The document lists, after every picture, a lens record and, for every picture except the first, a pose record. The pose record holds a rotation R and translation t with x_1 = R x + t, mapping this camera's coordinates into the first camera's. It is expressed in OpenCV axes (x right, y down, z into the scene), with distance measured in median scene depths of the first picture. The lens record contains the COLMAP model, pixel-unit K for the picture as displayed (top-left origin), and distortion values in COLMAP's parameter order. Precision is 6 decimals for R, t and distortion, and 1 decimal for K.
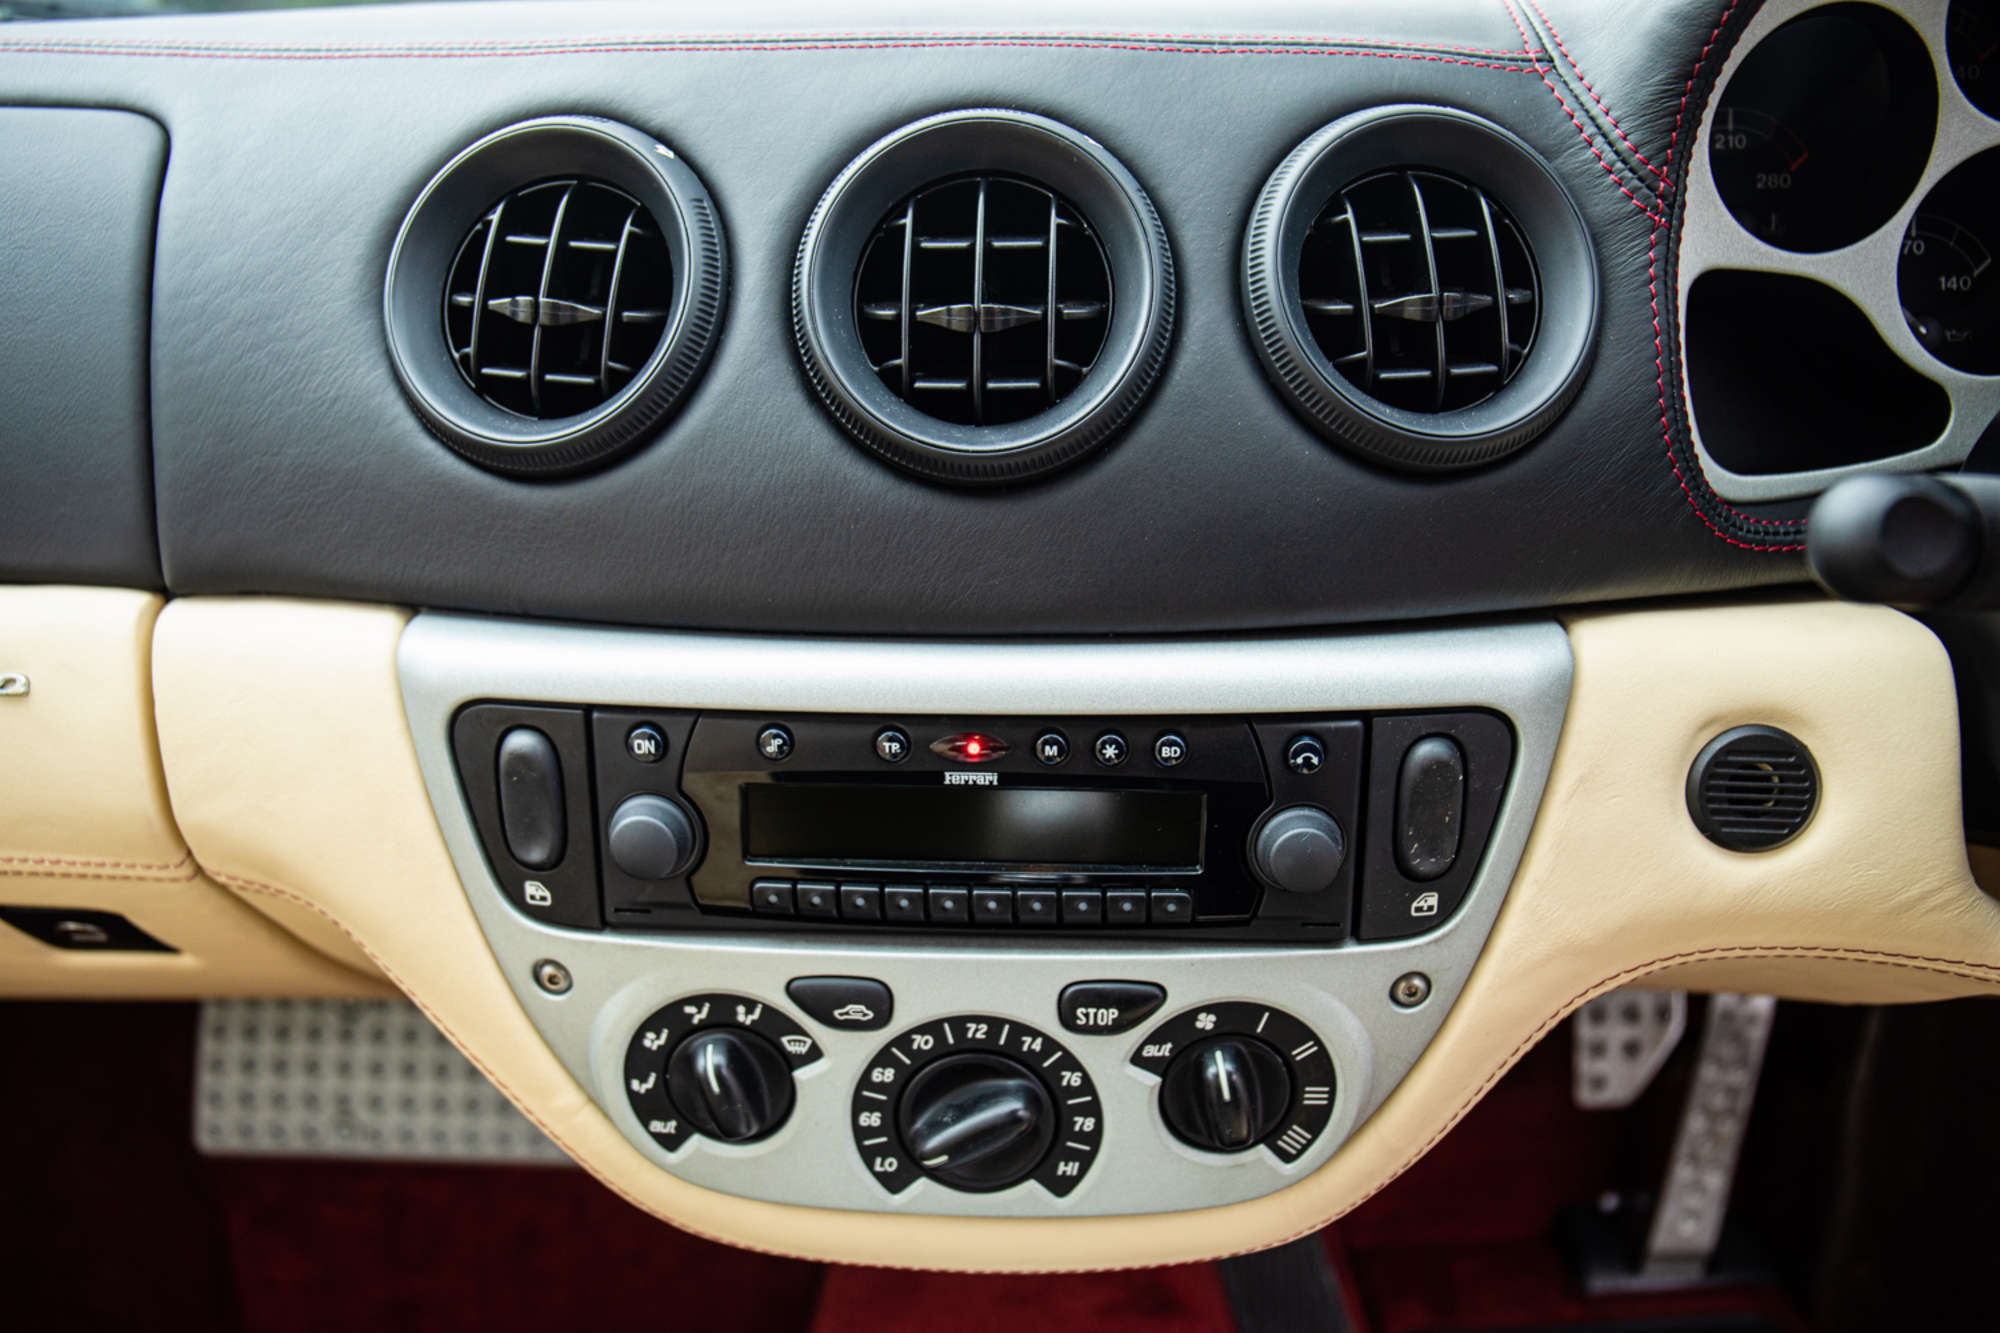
lens RADIAL K [[1734.5, 0, 1000.0], [0, 1734.5, 666.5], [0, 0, 1]] dist [-0.103570, 0.016345]
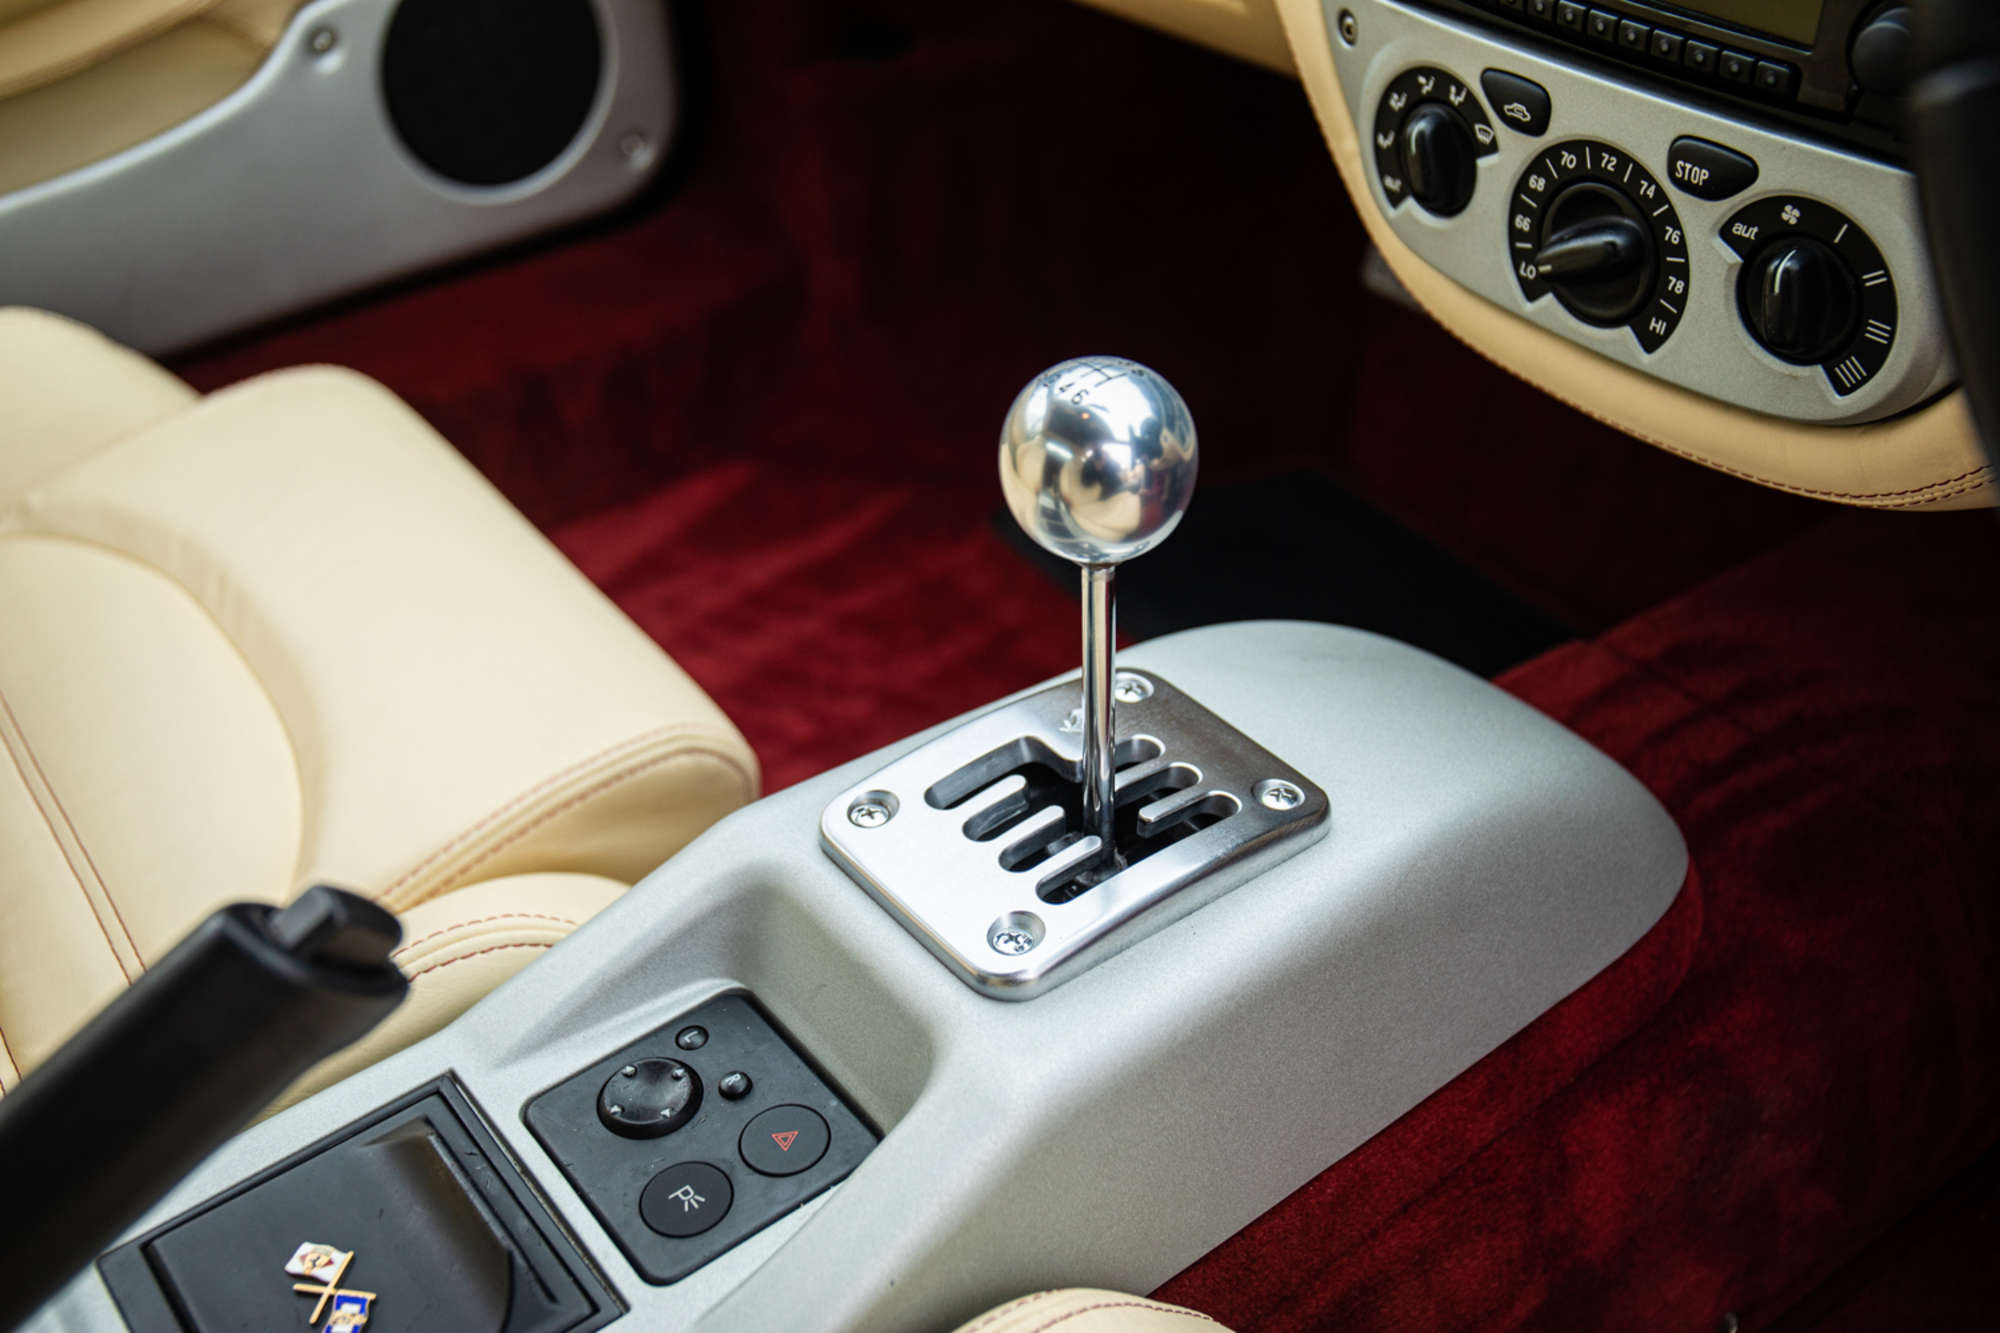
lens RADIAL K [[2117.4, 0, 1000.0], [0, 2117.4, 666.5], [0, 0, 1]] dist [0.007385, 0.012289]
pose [[0.632533, 0.435846, -0.640266, 0.738855], [-0.219268, 0.893596, 0.391674, 0.053688], [0.742849, -0.107356, 0.660796, -0.212659]]
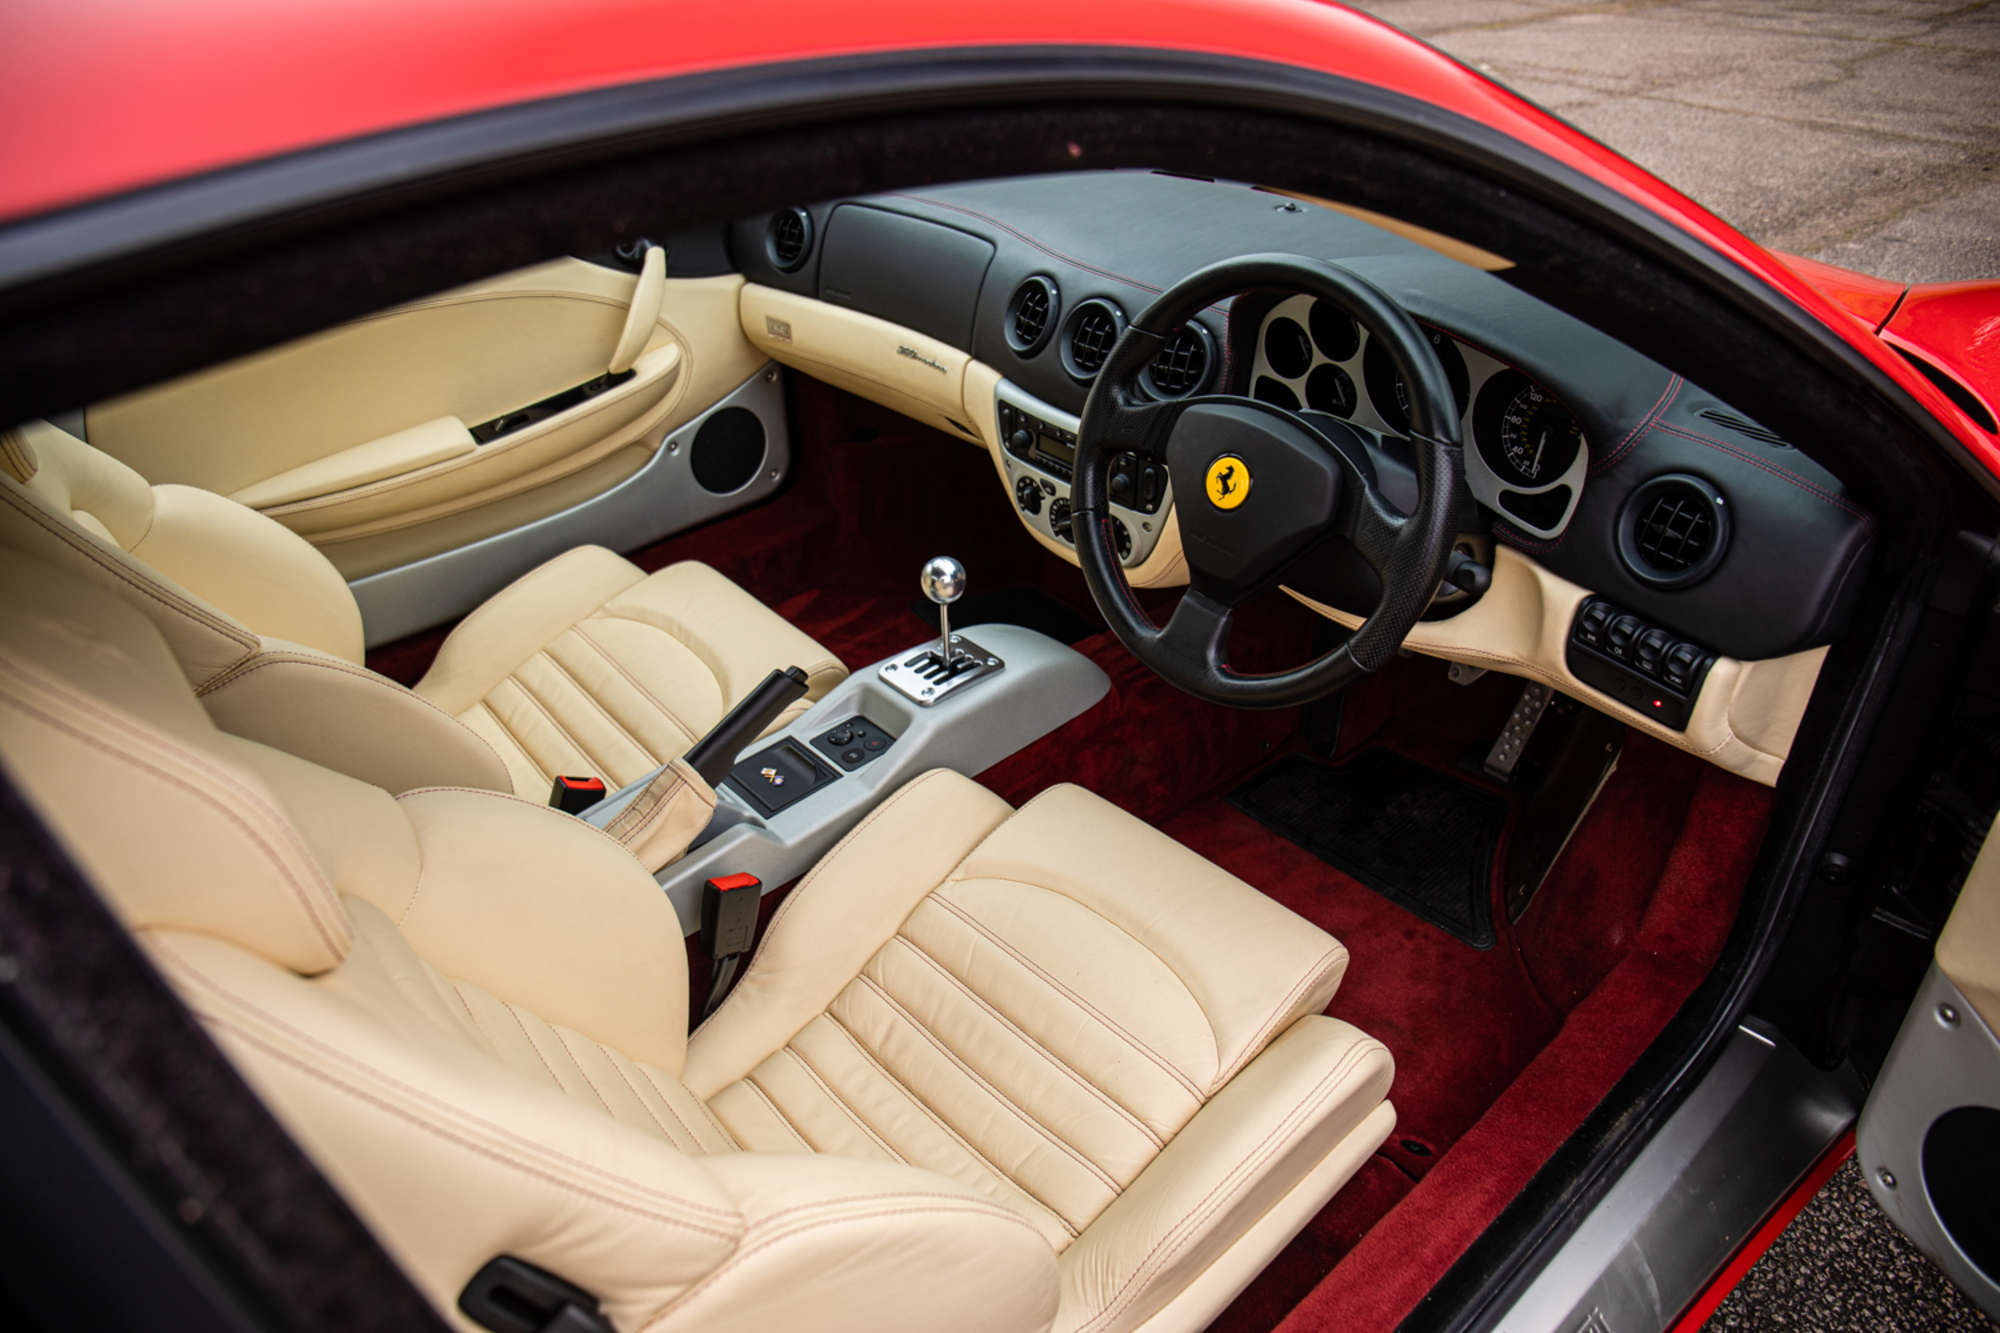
lens RADIAL K [[1322.9, 0, 1000.0], [0, 1322.9, 666.5], [0, 0, 1]] dist [-0.116348, 0.100362]
pose [[0.692194, 0.387397, -0.608926, 2.055903], [-0.214748, 0.916065, 0.338685, -0.505121], [0.689021, -0.103670, 0.717288, -1.566002]]
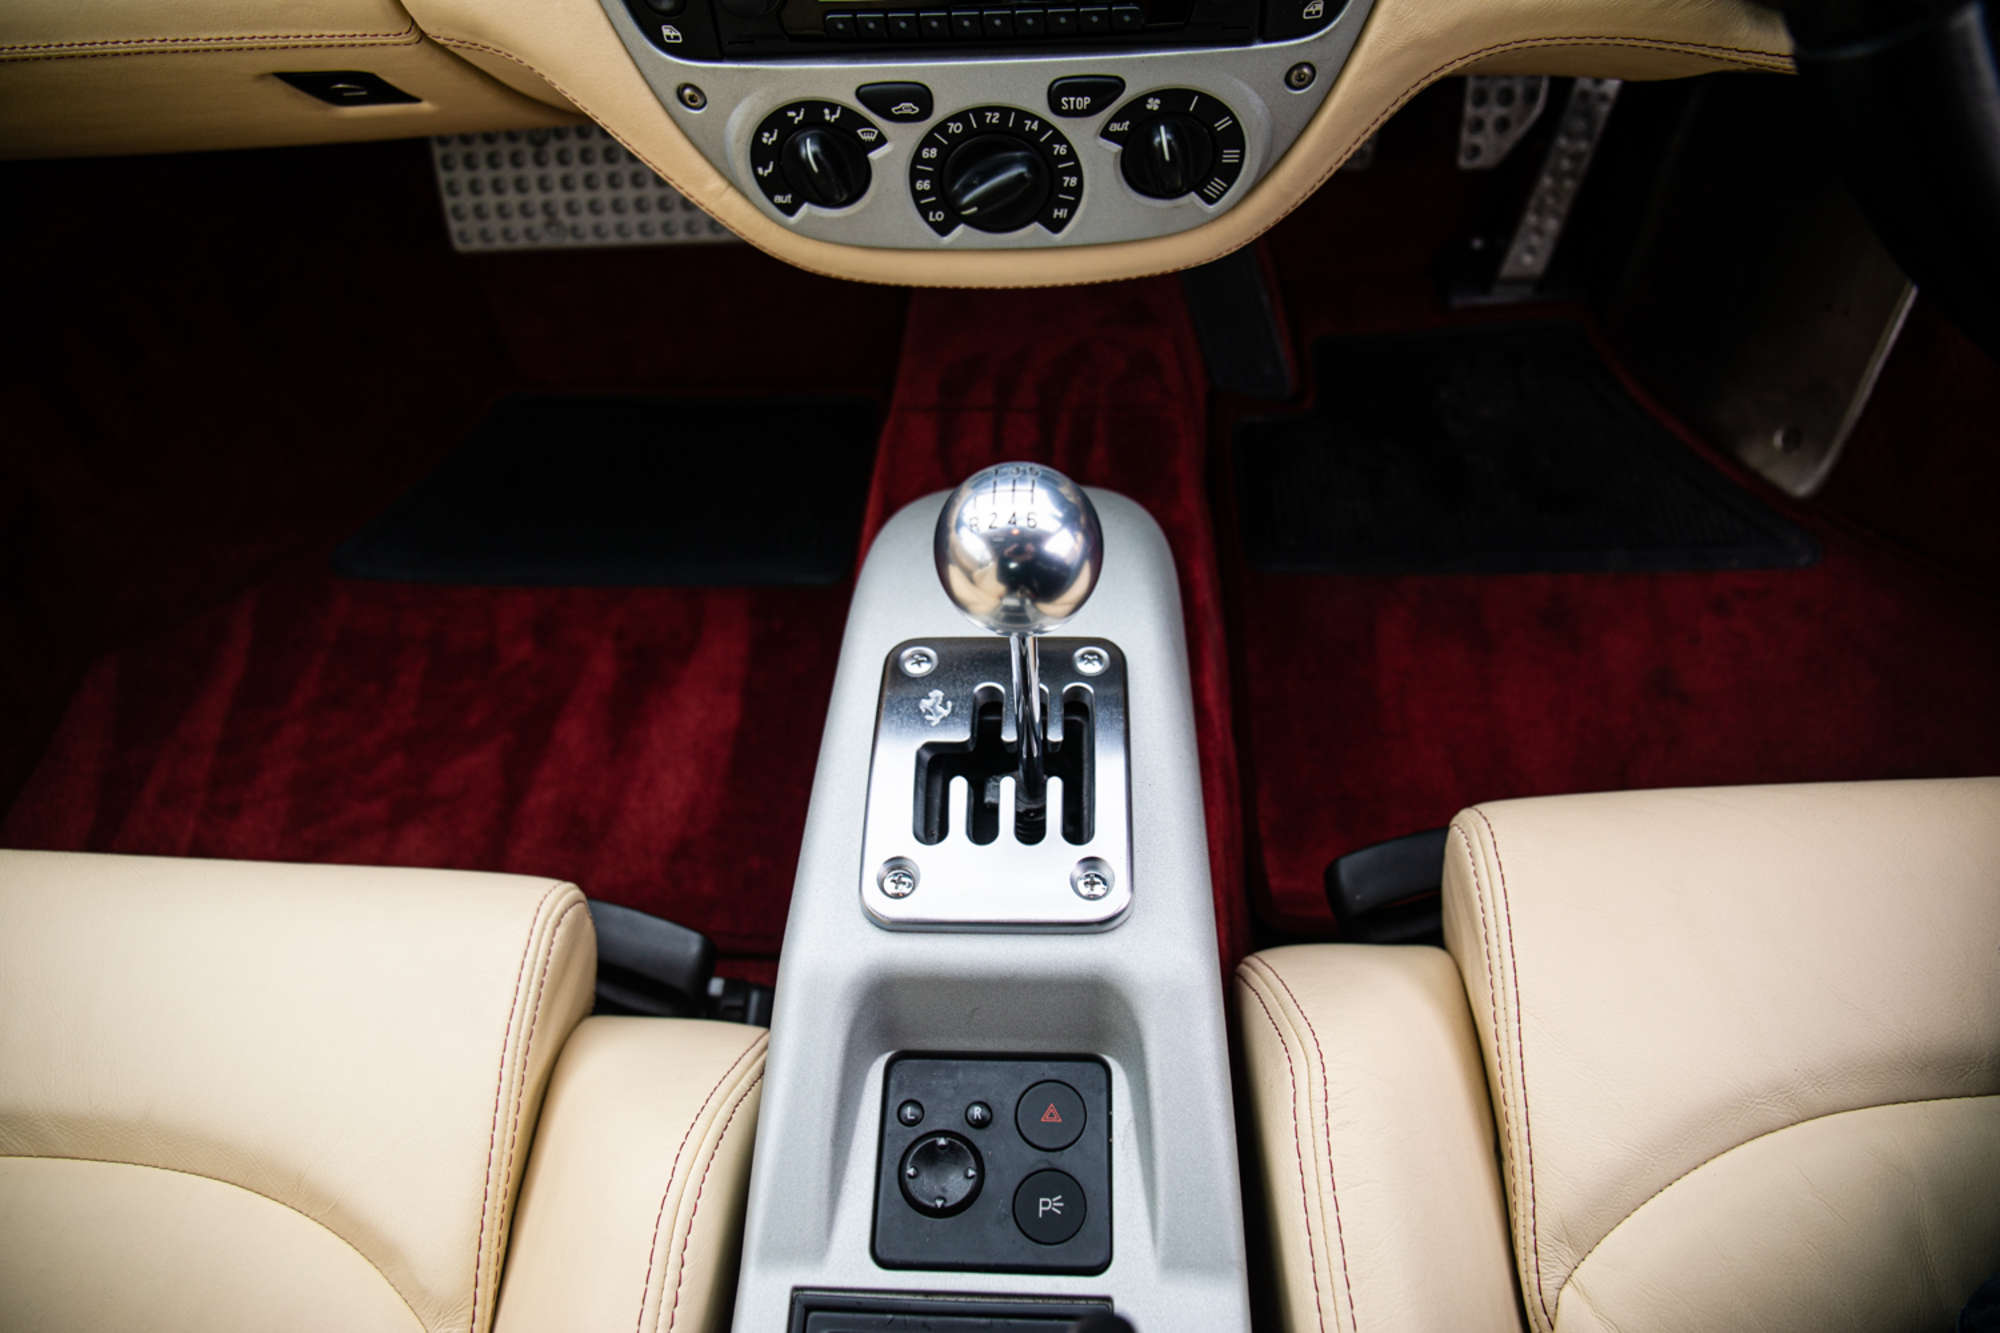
lens RADIAL K [[1322.9, 0, 1000.0], [0, 1322.9, 666.5], [0, 0, 1]] dist [-0.116348, 0.100362]
pose [[0.998587, -0.030511, -0.043513, 0.025513], [0.049736, 0.825019, 0.562912, -0.019113], [0.018724, -0.564281, 0.825370, -0.142182]]
